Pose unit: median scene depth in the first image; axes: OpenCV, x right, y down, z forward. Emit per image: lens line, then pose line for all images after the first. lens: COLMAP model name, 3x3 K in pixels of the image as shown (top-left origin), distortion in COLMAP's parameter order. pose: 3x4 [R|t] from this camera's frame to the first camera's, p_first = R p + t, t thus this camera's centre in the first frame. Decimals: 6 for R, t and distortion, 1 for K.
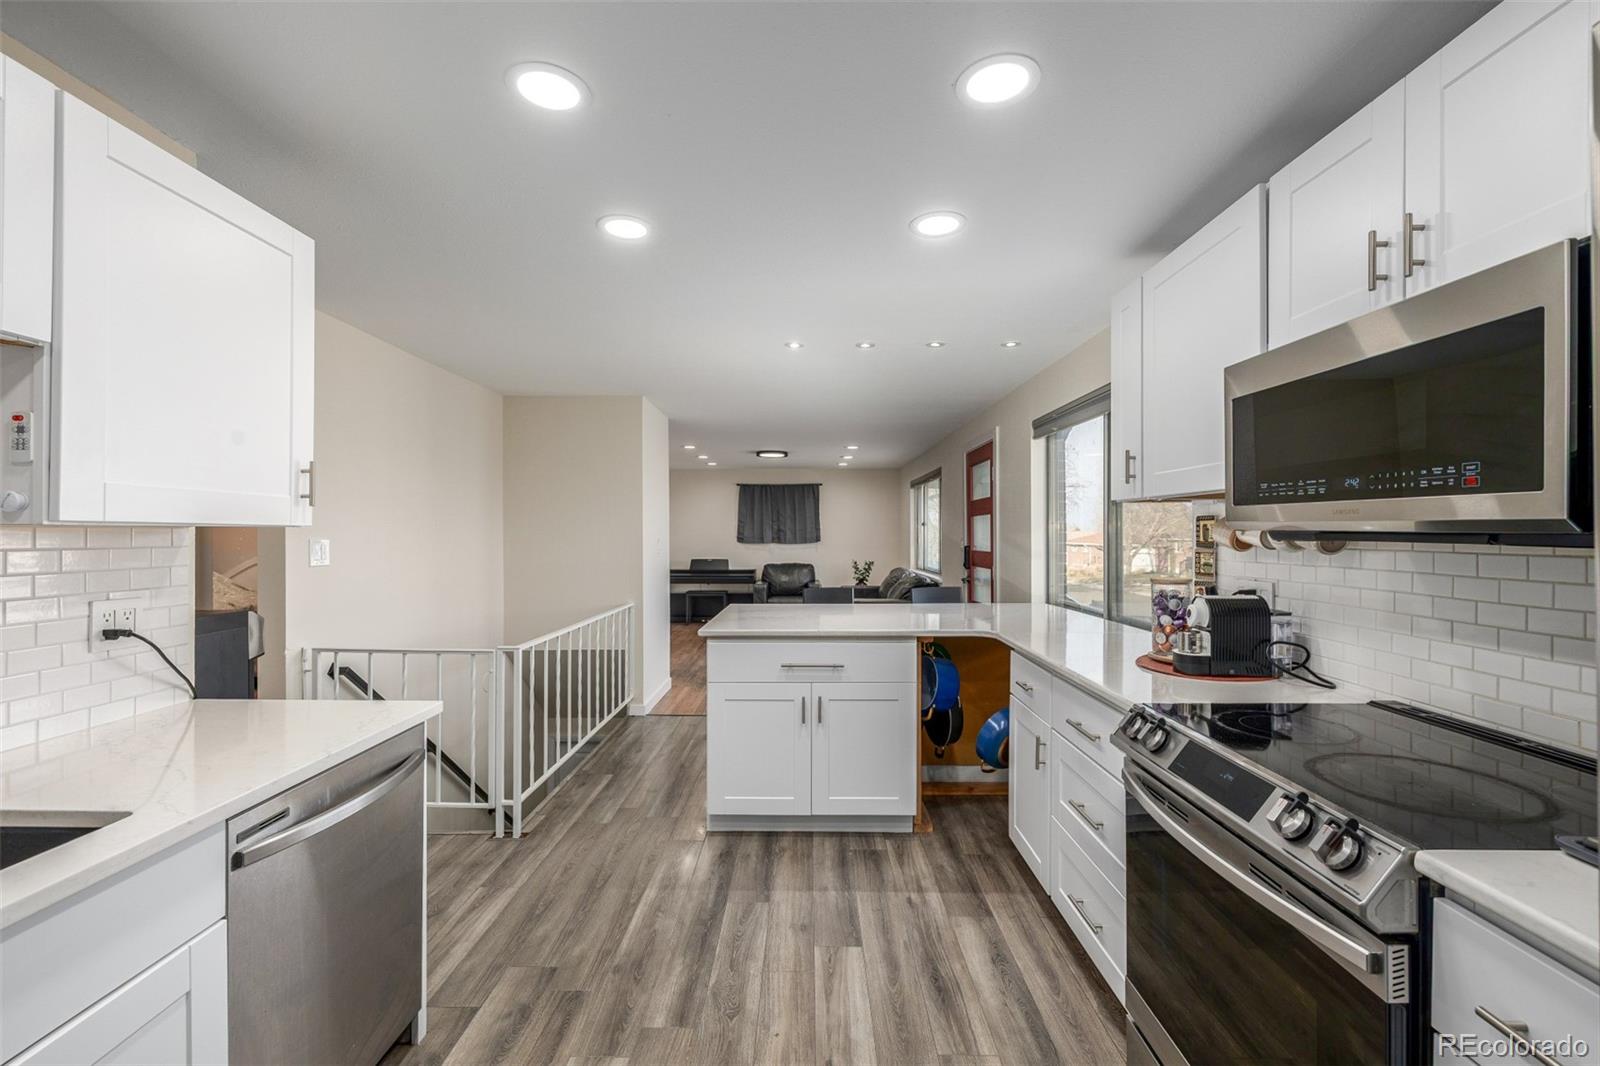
lens RADIAL K [[674.4, 0, 790.0], [0, 674.4, 540.8], [0, 0, 1]] dist [0.000423, -0.000030]
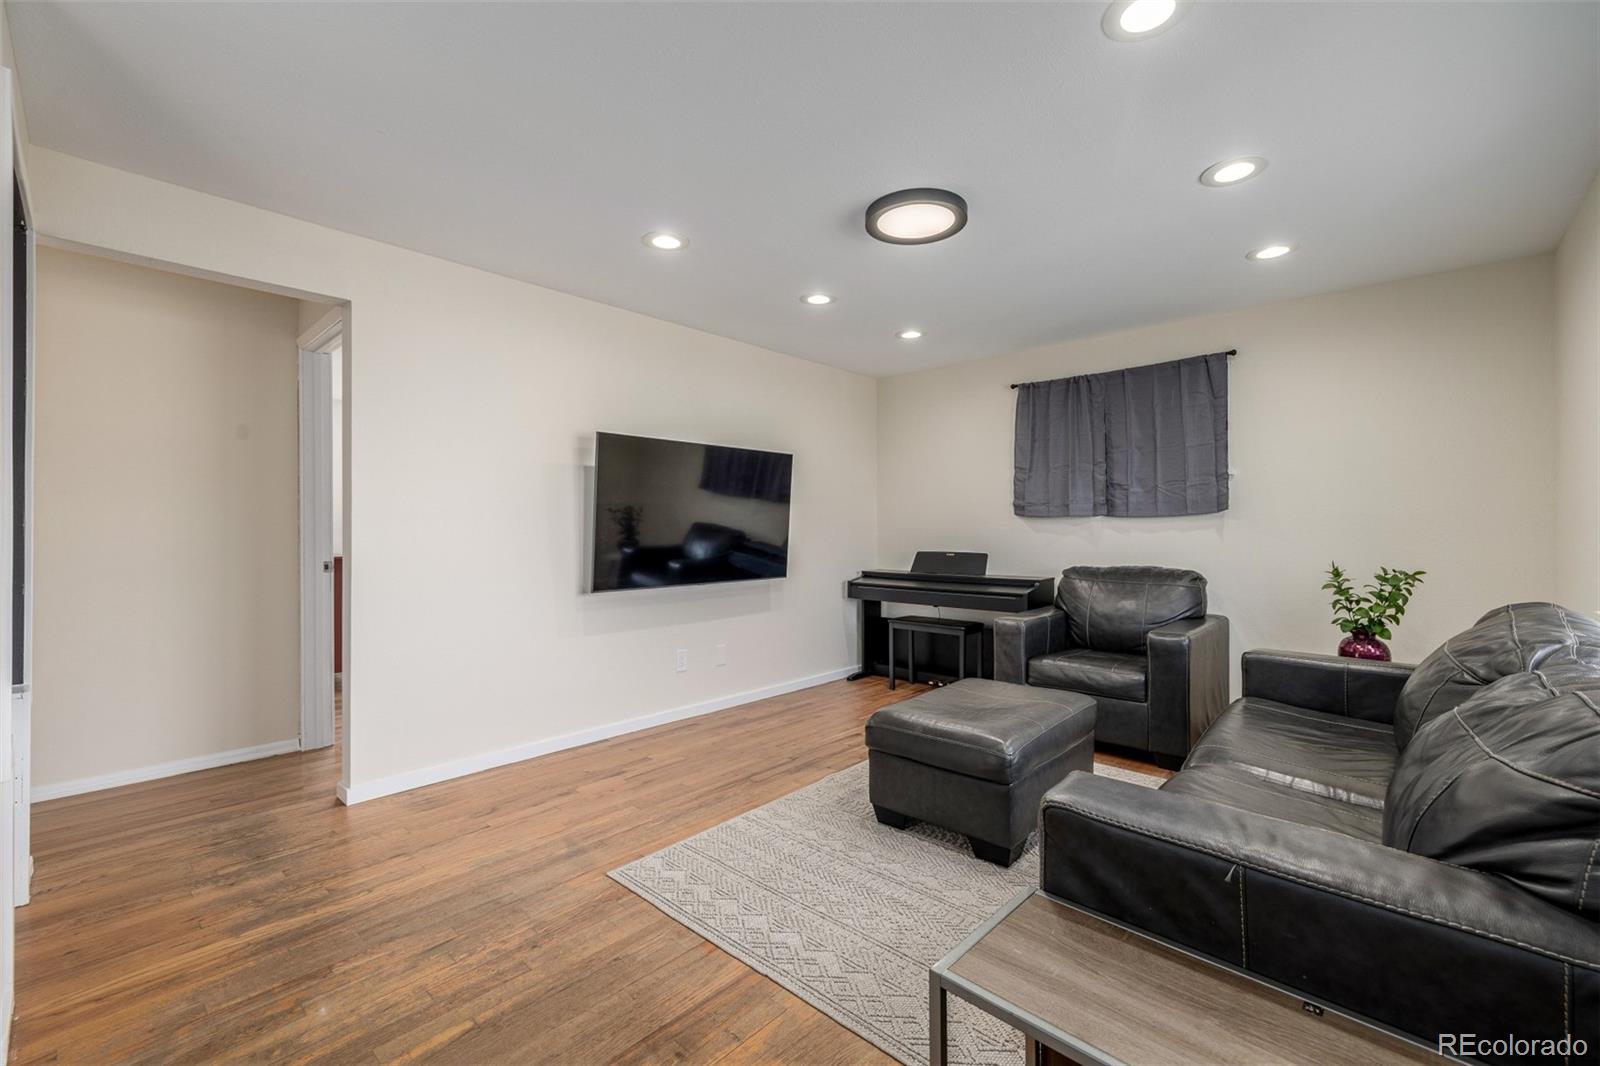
lens RADIAL K [[674.4, 0, 797.3], [0, 674.4, 528.2], [0, 0, 1]] dist [0.000423, -0.000030]
pose [[0.744823, -0.001081, -0.667262, 0.115457], [-0.005983, 0.999948, -0.008298, 0.015141], [0.667236, 0.010172, 0.744777, 0.587668]]
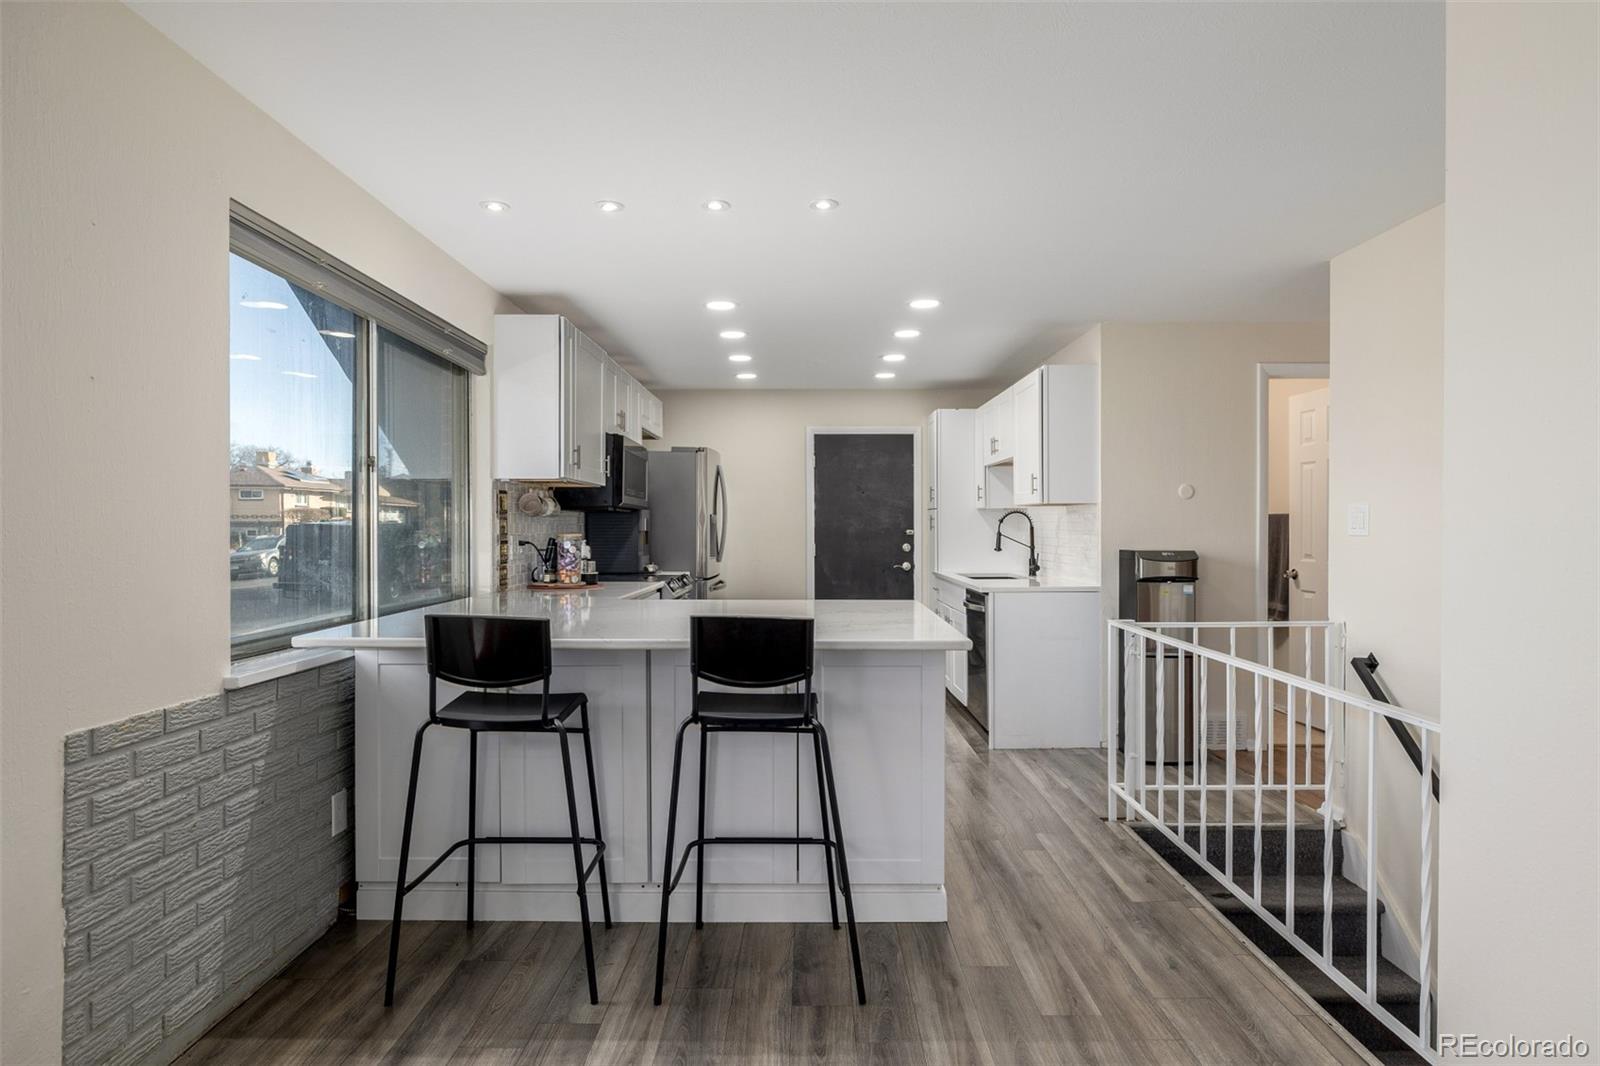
lens RADIAL K [[863.8, 0, 802.5], [0, 863.8, 531.5], [0, 0, 1]] dist [0.000850, 0.000785]
pose [[-0.999843, 0.001755, -0.017623, 0.014443], [0.001480, 0.999878, 0.015581, 0.004408], [0.017648, 0.015553, -0.999723, 0.651168]]
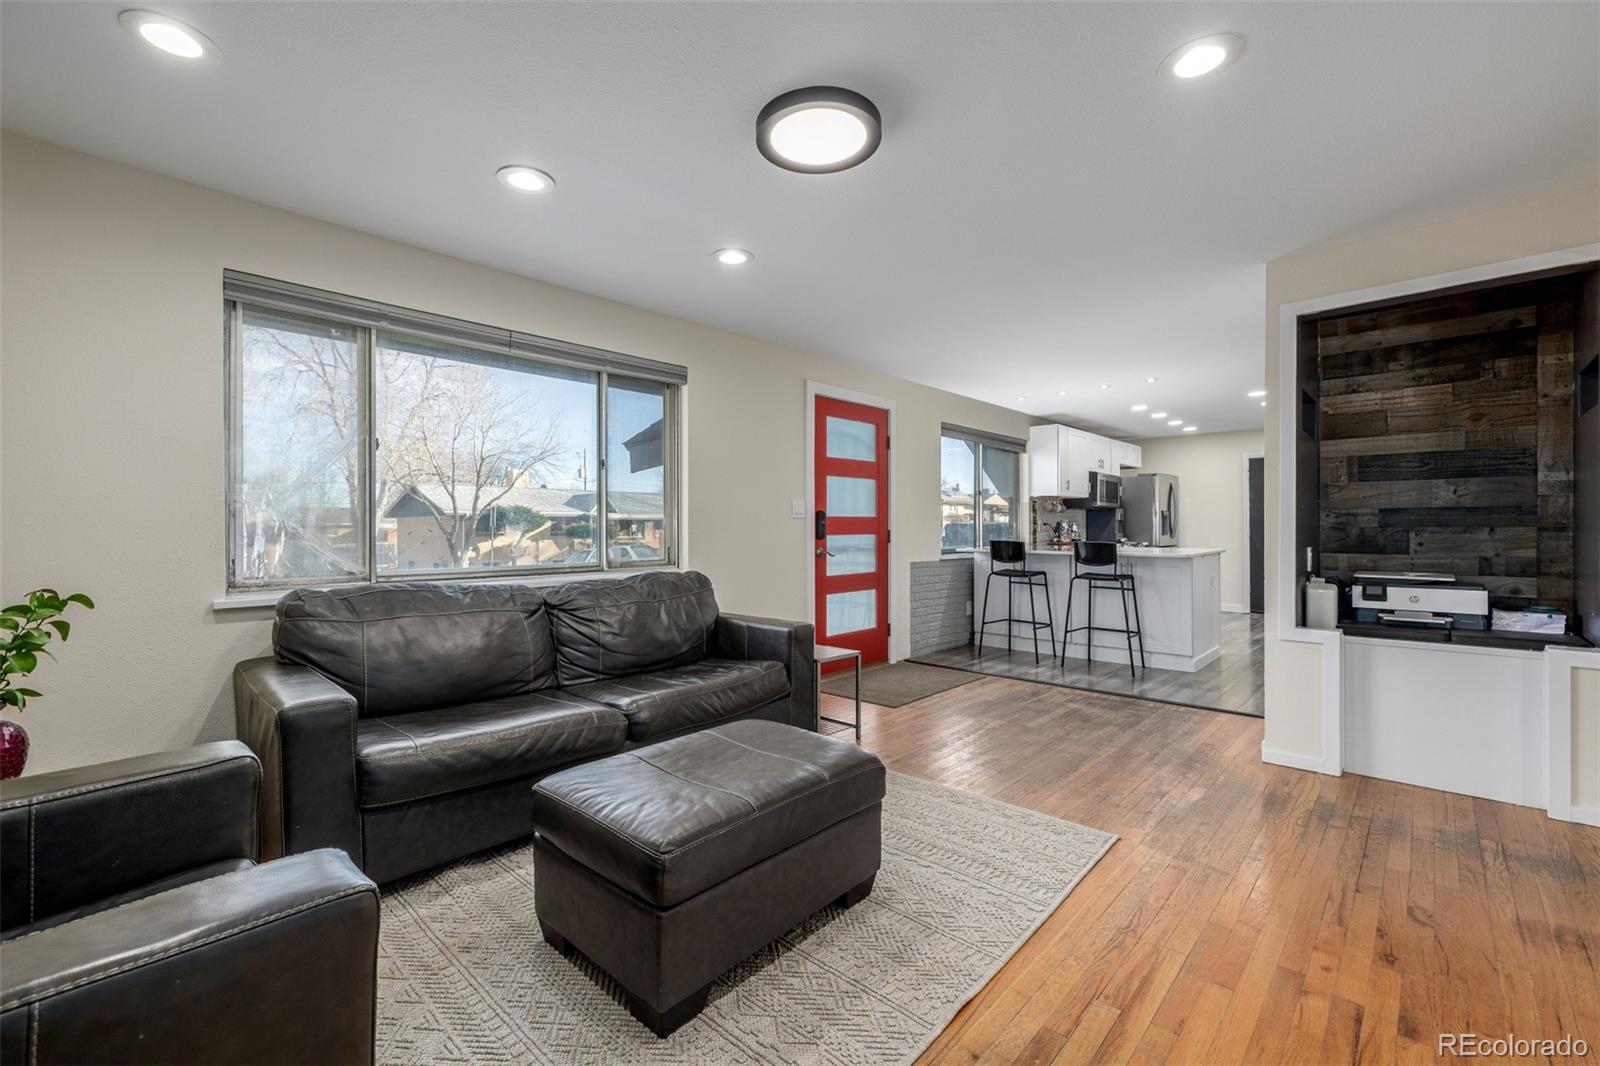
lens RADIAL K [[674.4, 0, 799.5], [0, 674.4, 527.5], [0, 0, 1]] dist [0.000423, -0.000030]
pose [[-0.744880, 0.003566, 0.667189, -0.153336], [0.009613, 0.999939, 0.005388, 0.013768], [-0.667129, 0.010427, -0.744869, 0.965349]]
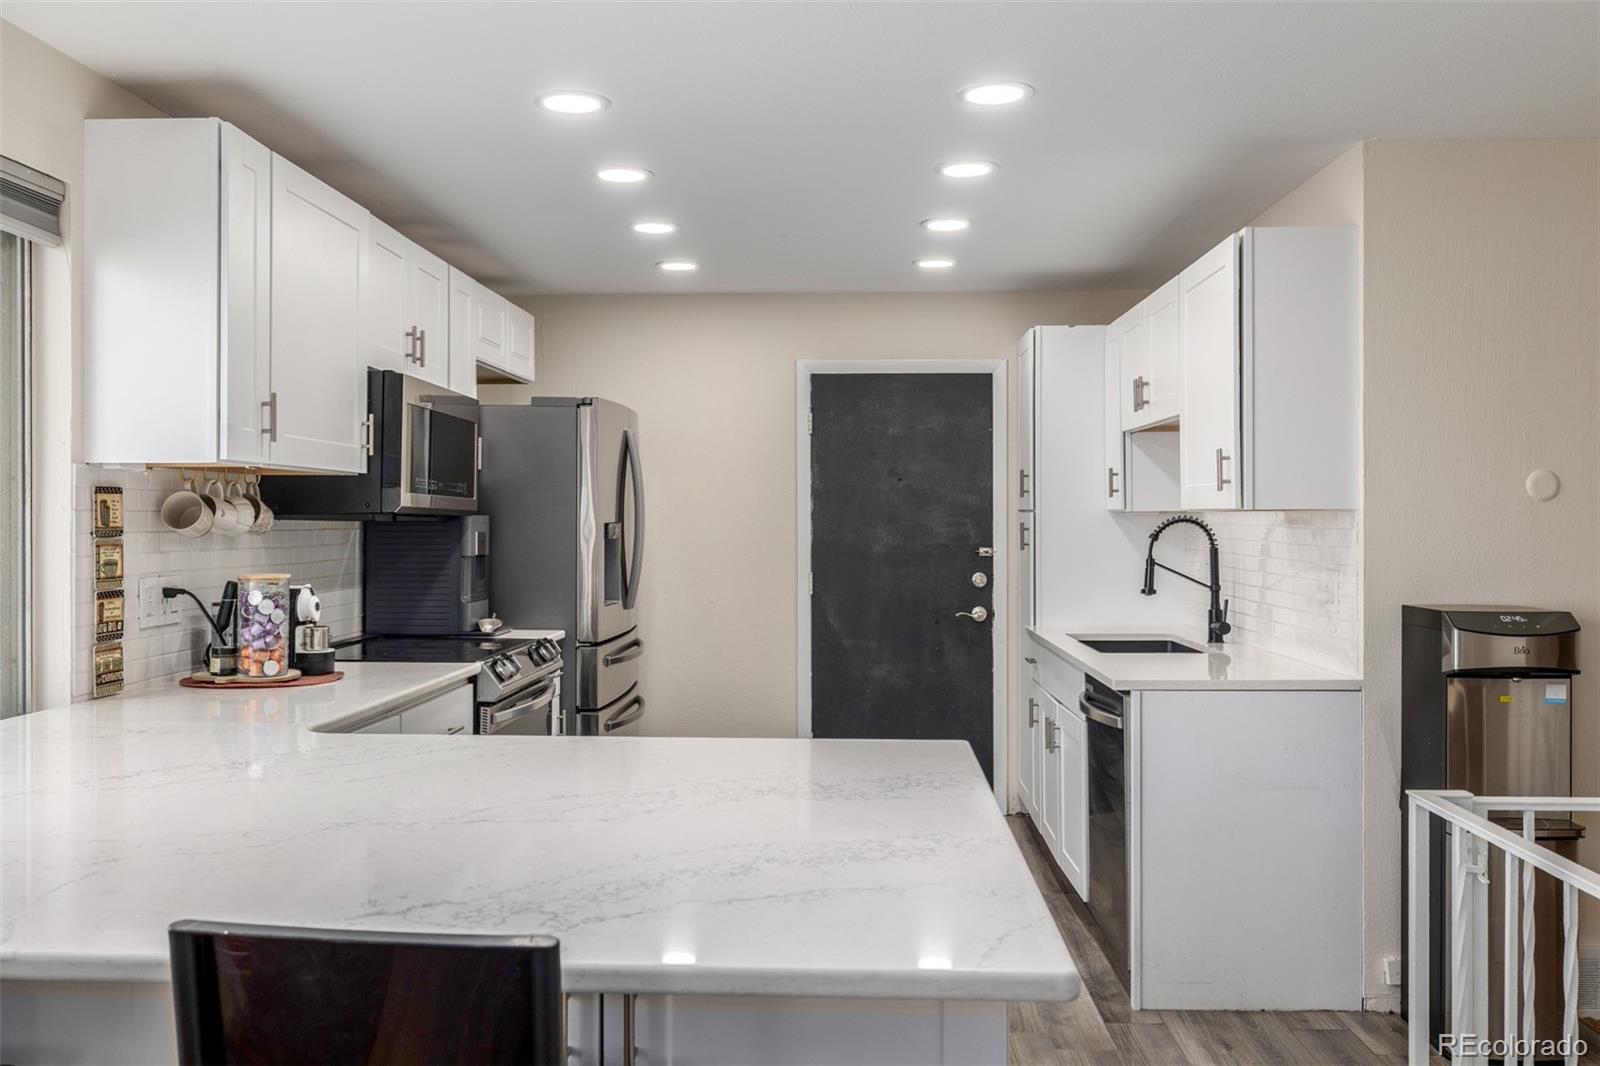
lens RADIAL K [[1298.0, 0, 788.9], [0, 1298.0, 517.8], [0, 0, 1]] dist [-0.001236, -0.002841]
pose [[-0.999626, -0.000069, 0.027335, -0.013585], [0.000184, 0.999957, 0.009233, -0.004503], [-0.027335, 0.009234, -0.999584, 0.530564]]
